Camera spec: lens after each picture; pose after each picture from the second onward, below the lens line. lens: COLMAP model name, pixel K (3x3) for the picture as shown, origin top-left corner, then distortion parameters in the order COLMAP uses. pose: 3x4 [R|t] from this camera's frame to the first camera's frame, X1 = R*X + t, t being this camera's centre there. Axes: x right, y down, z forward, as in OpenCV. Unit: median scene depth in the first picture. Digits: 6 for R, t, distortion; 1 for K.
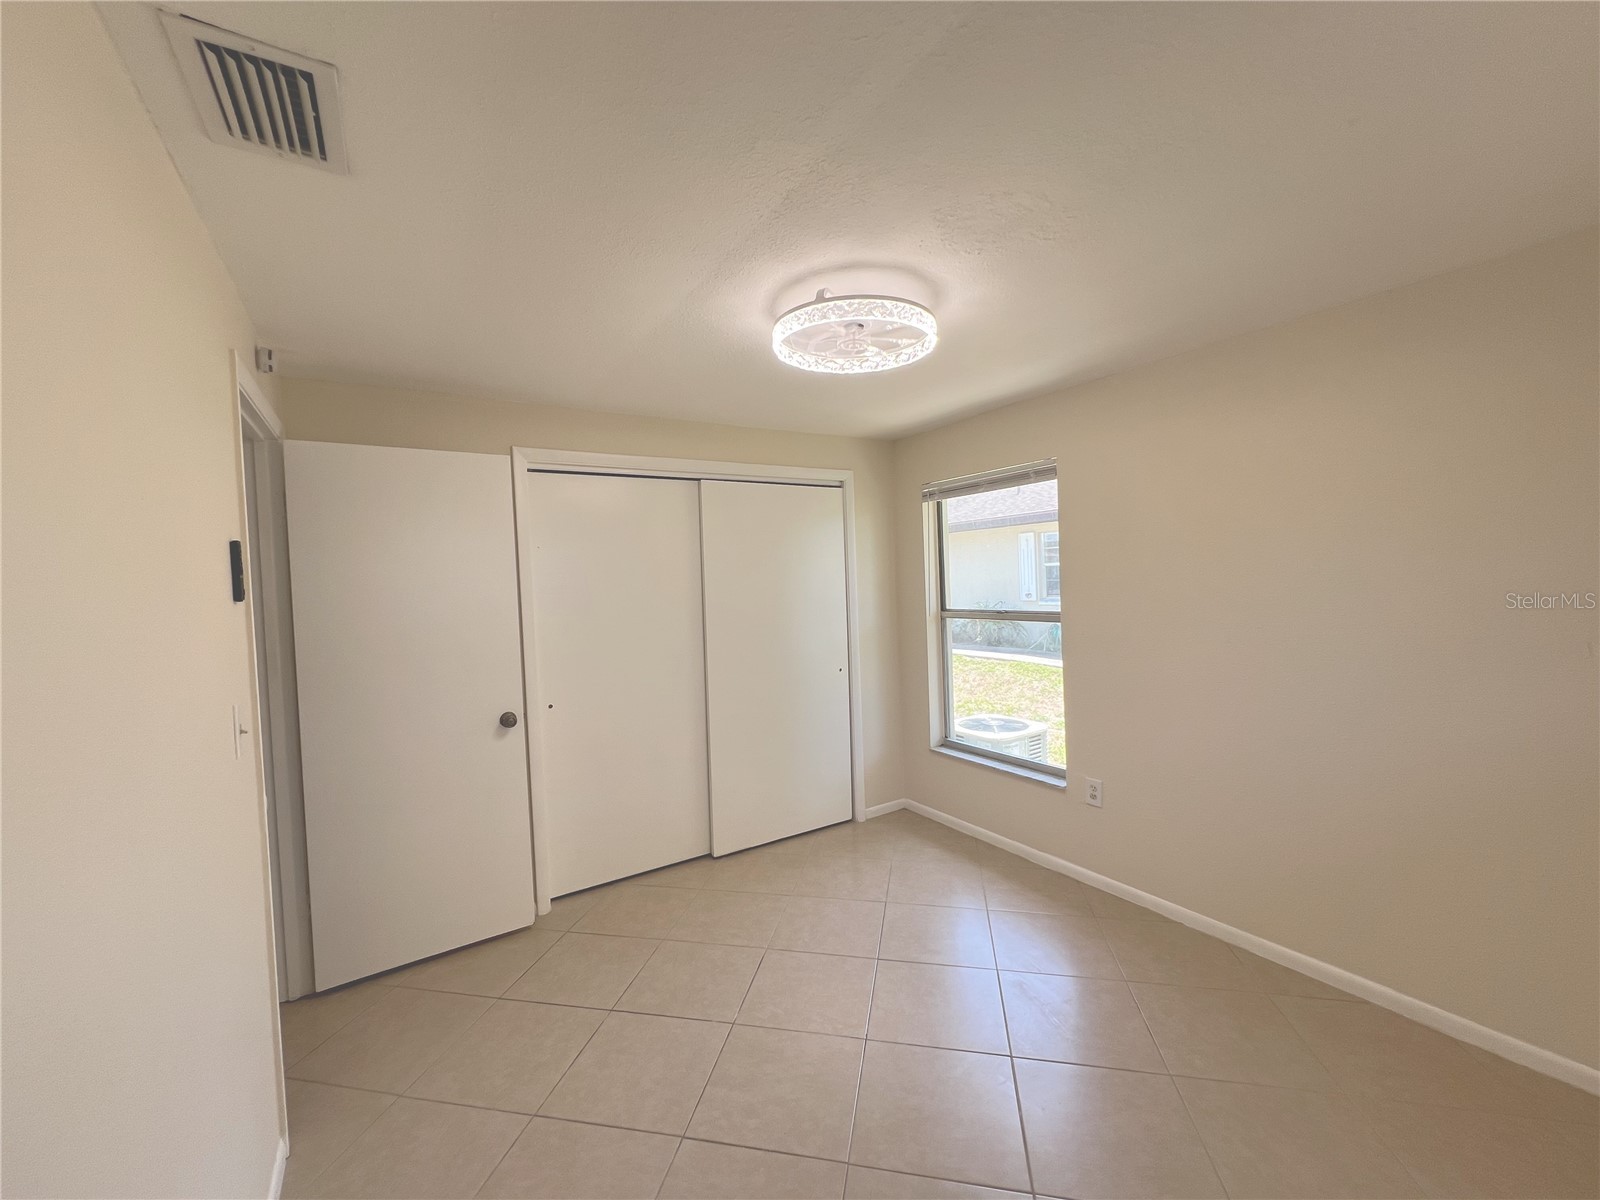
lens RADIAL K [[635.5, 0, 797.8], [0, 635.5, 594.4], [0, 0, 1]] dist [-0.000013, 0.000063]
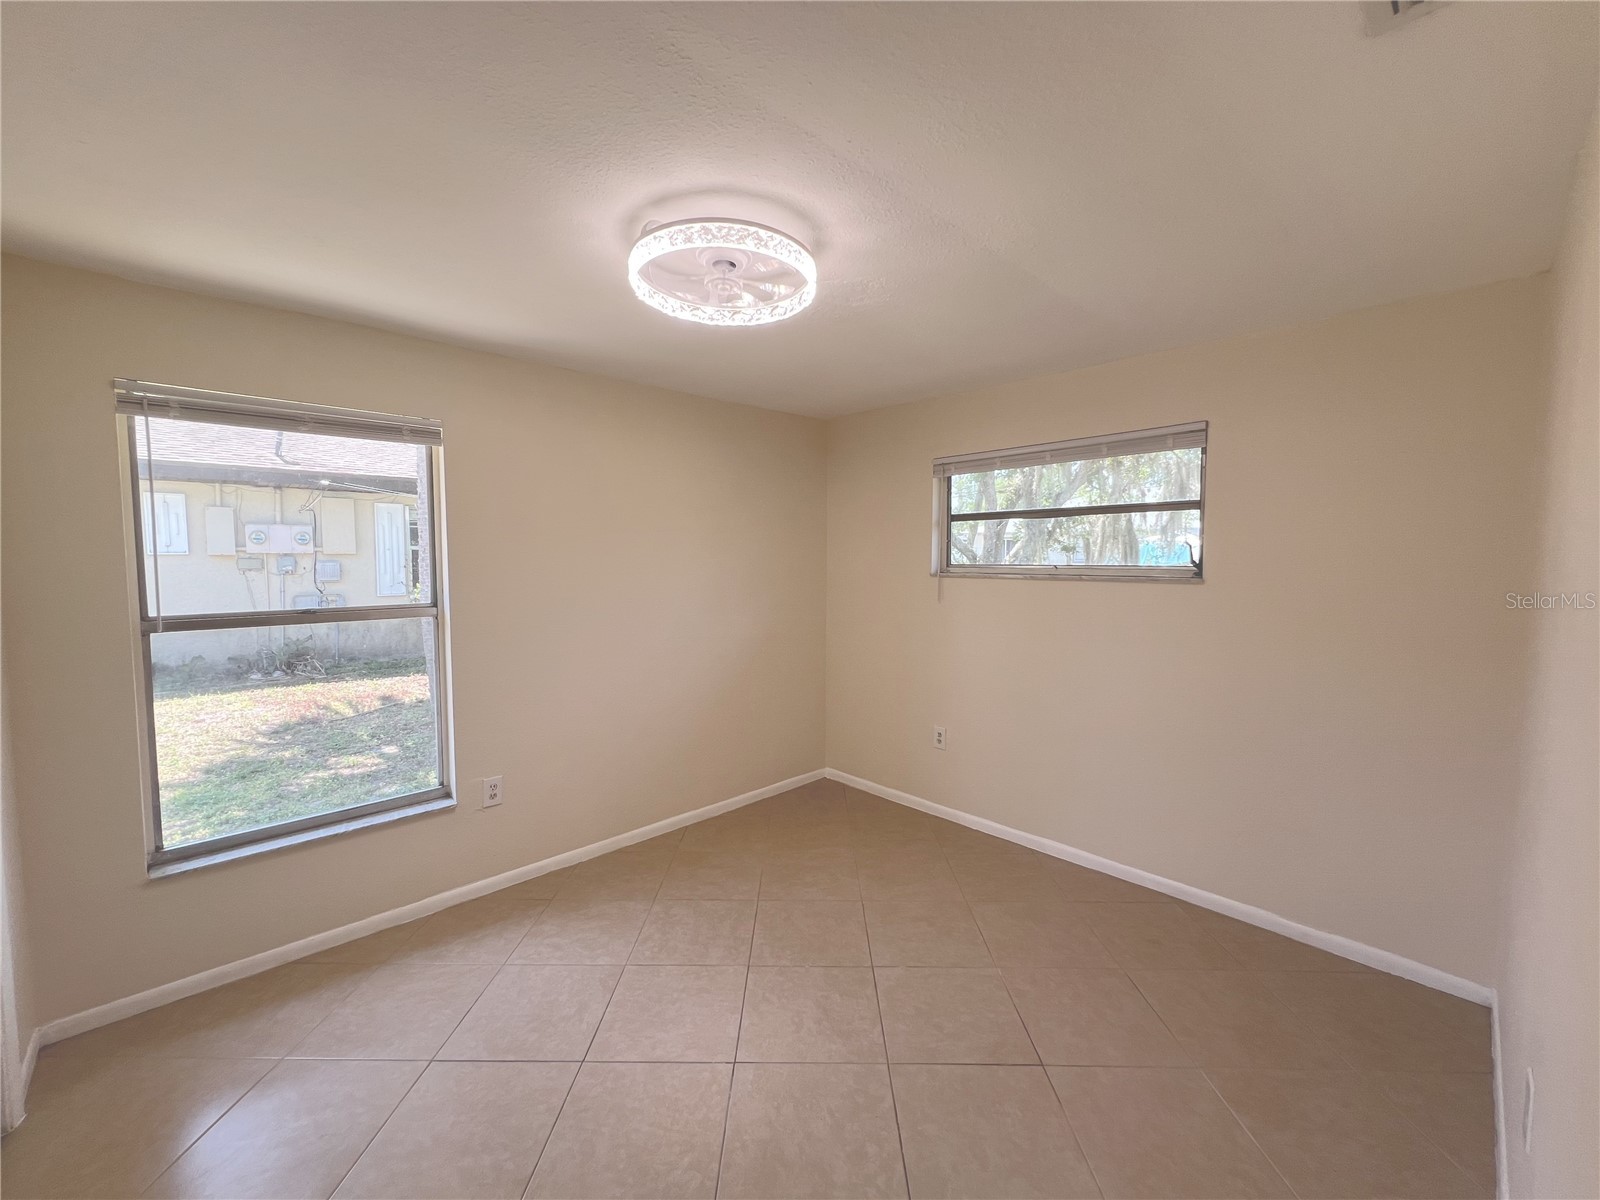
lens RADIAL K [[635.5, 0, 797.8], [0, 635.5, 594.4], [0, 0, 1]] dist [-0.000013, 0.000063]
pose [[-0.176515, -0.029876, 0.983844, -0.505825], [0.028762, 0.998956, 0.035495, -0.001477], [-0.983878, 0.034563, -0.175472, 0.673869]]
